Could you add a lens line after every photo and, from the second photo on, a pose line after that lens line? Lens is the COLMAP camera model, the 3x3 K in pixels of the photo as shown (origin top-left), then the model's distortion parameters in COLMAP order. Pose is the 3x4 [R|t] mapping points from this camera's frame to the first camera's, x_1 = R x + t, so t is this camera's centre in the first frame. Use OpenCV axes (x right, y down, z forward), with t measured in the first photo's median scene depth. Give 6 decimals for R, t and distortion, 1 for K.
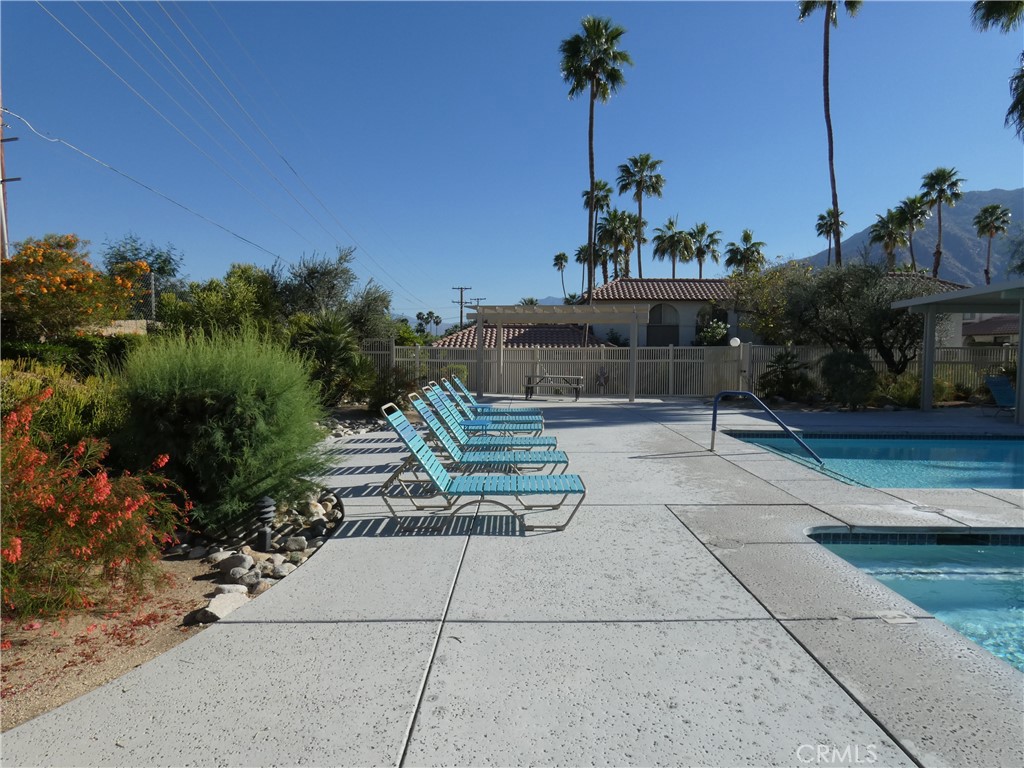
lens RADIAL K [[612.5, 0, 520.5], [0, 612.5, 376.5], [0, 0, 1]] dist [-0.008344, 0.002393]
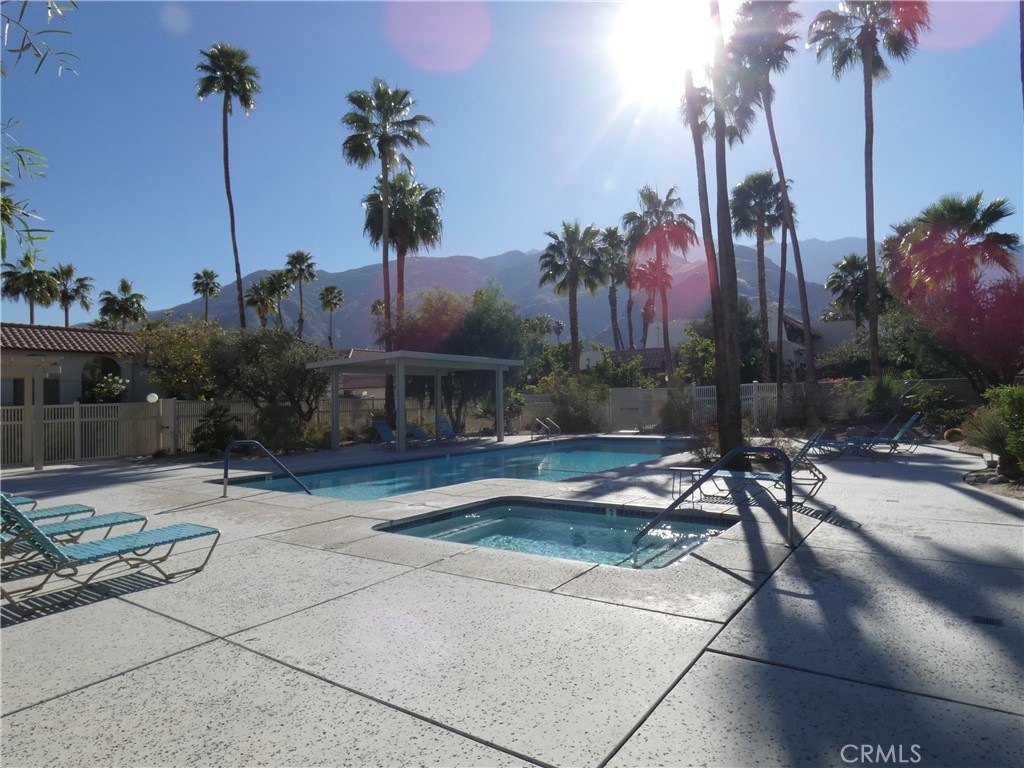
lens RADIAL K [[612.5, 0, 503.6], [0, 612.5, 390.3], [0, 0, 1]] dist [-0.008344, 0.002393]
pose [[0.584583, -0.006034, 0.811311, -0.125360], [0.059413, 0.997606, -0.035390, -0.000757], [-0.809155, 0.068891, 0.583542, -0.027452]]
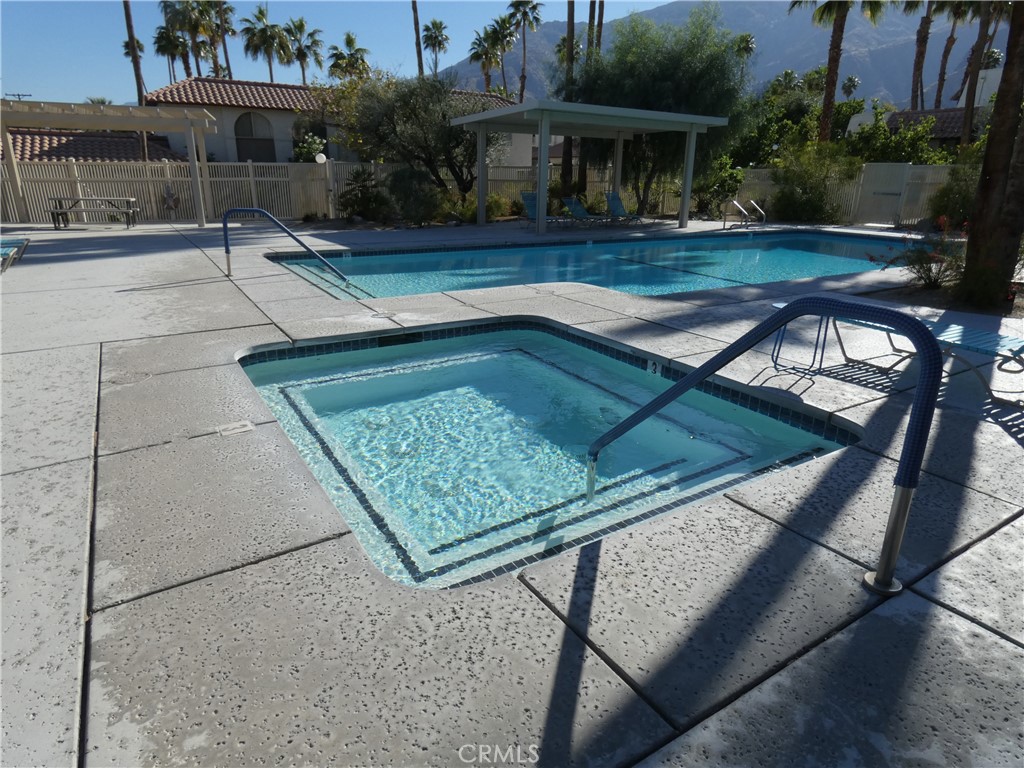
lens RADIAL K [[612.5, 0, 518.4], [0, 612.5, 374.7], [0, 0, 1]] dist [-0.008344, 0.002393]
pose [[0.845989, -0.159863, 0.508672, 0.082846], [0.013615, 0.960162, 0.279111, 0.005633], [-0.533027, -0.229199, 0.814463, -0.008105]]
